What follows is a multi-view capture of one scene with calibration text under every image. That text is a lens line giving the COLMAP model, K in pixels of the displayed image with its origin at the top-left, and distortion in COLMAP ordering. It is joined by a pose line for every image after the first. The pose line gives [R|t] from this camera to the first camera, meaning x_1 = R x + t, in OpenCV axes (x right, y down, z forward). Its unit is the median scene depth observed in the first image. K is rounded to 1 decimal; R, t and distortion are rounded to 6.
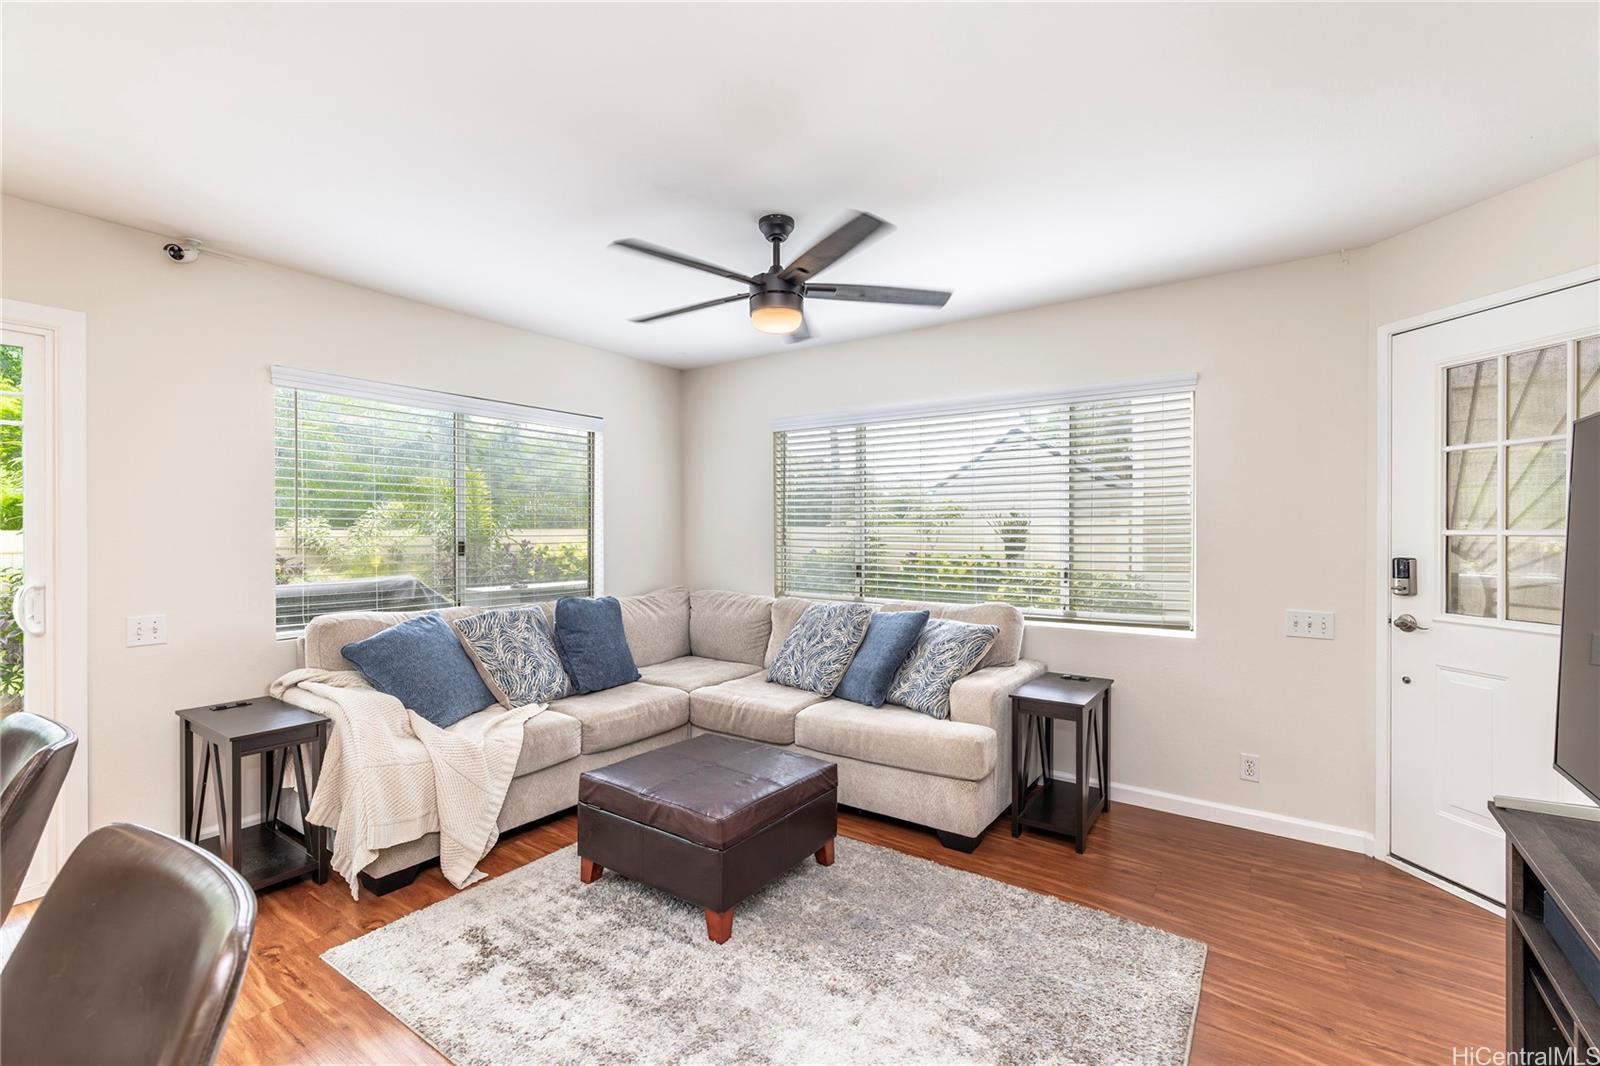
lens RADIAL K [[701.9, 0, 776.9], [0, 701.9, 528.9], [0, 0, 1]] dist [0.000431, 0.000006]
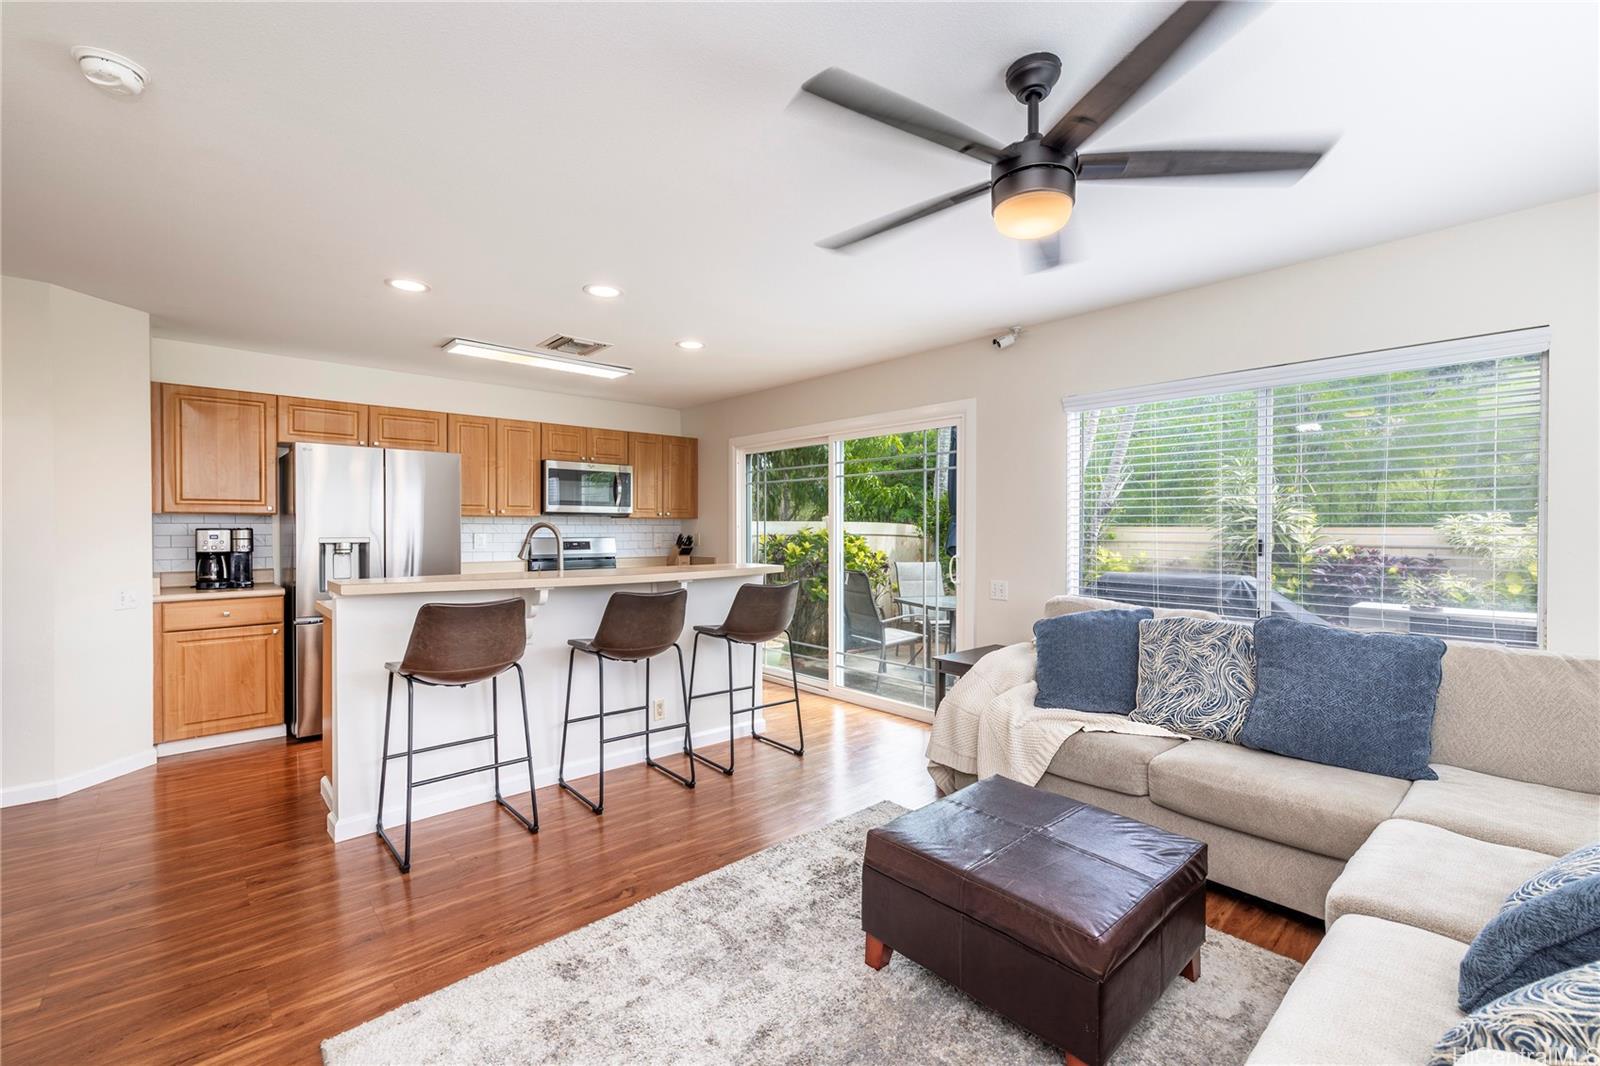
lens RADIAL K [[669.7, 0, 796.7], [0, 669.7, 532.3], [0, 0, 1]] dist [-0.000980, -0.000764]
pose [[-0.200705, 0.003390, -0.979646, 0.677054], [0.000790, 0.999994, 0.003298, 0.009422], [0.979651, -0.000112, -0.200706, 0.902494]]
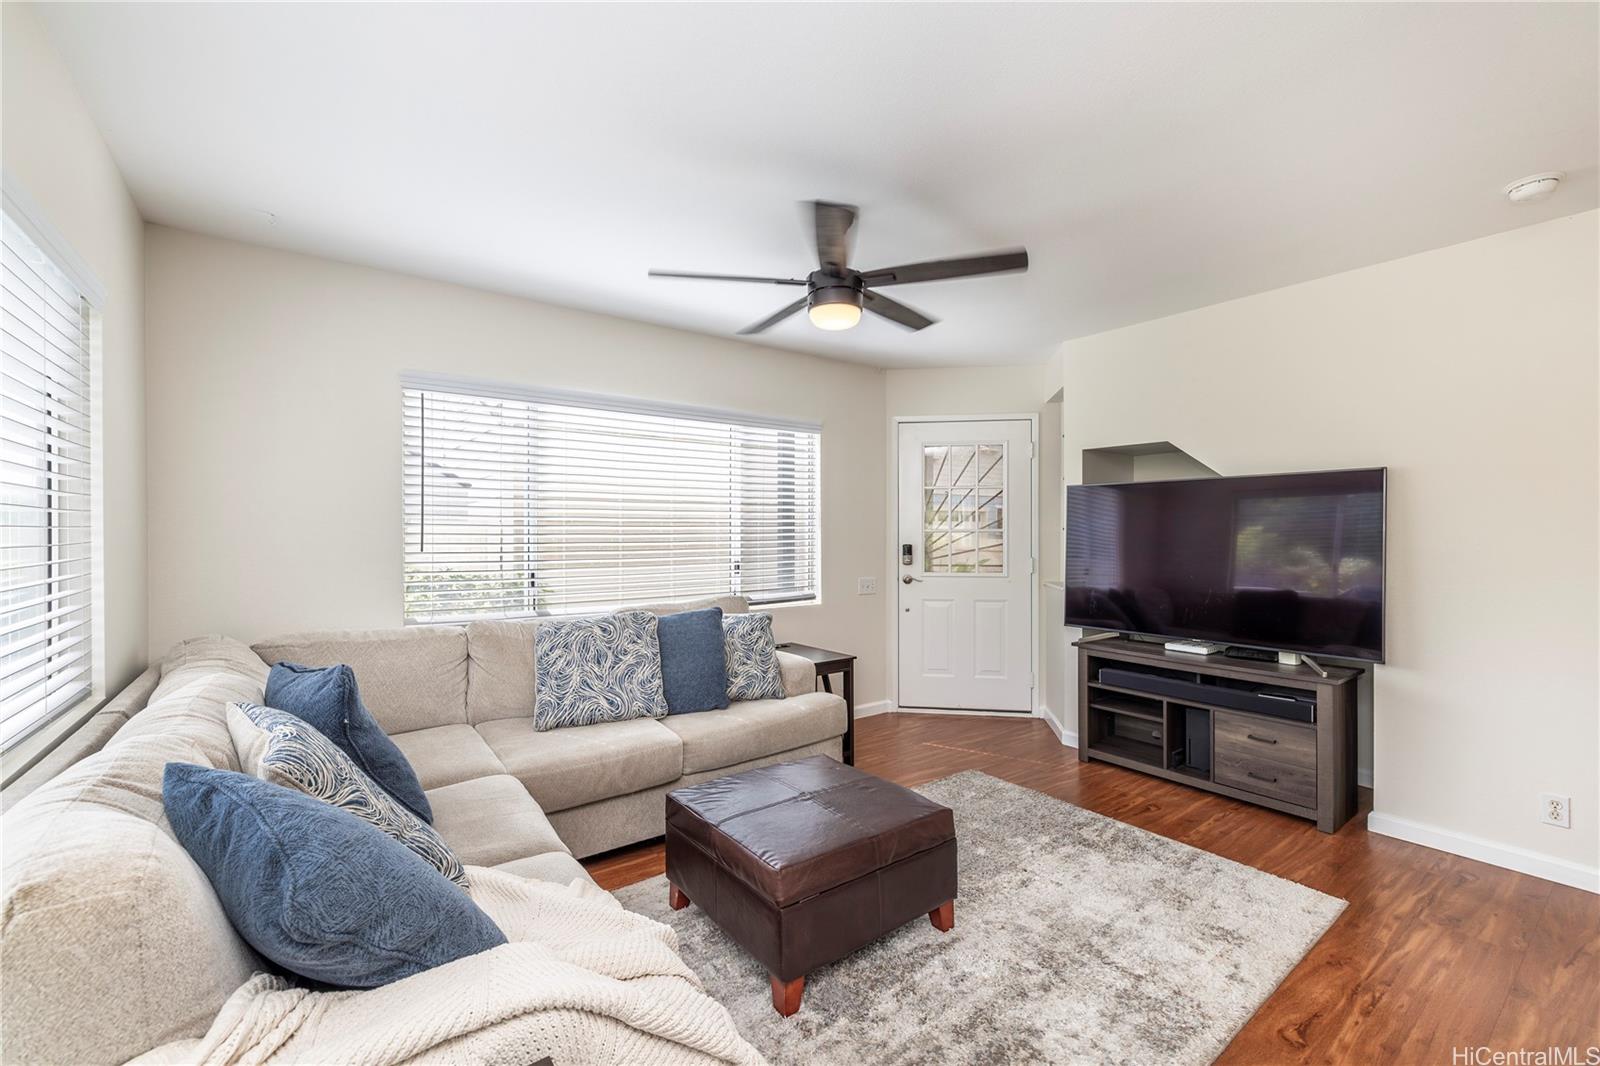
lens RADIAL K [[669.7, 0, 796.7], [0, 669.7, 532.3], [0, 0, 1]] dist [-0.000980, -0.000764]
pose [[0.297303, -0.004282, 0.954774, -0.908012], [0.000358, 0.999990, 0.004373, 0.000992], [-0.954783, -0.000958, 0.297302, 0.768555]]
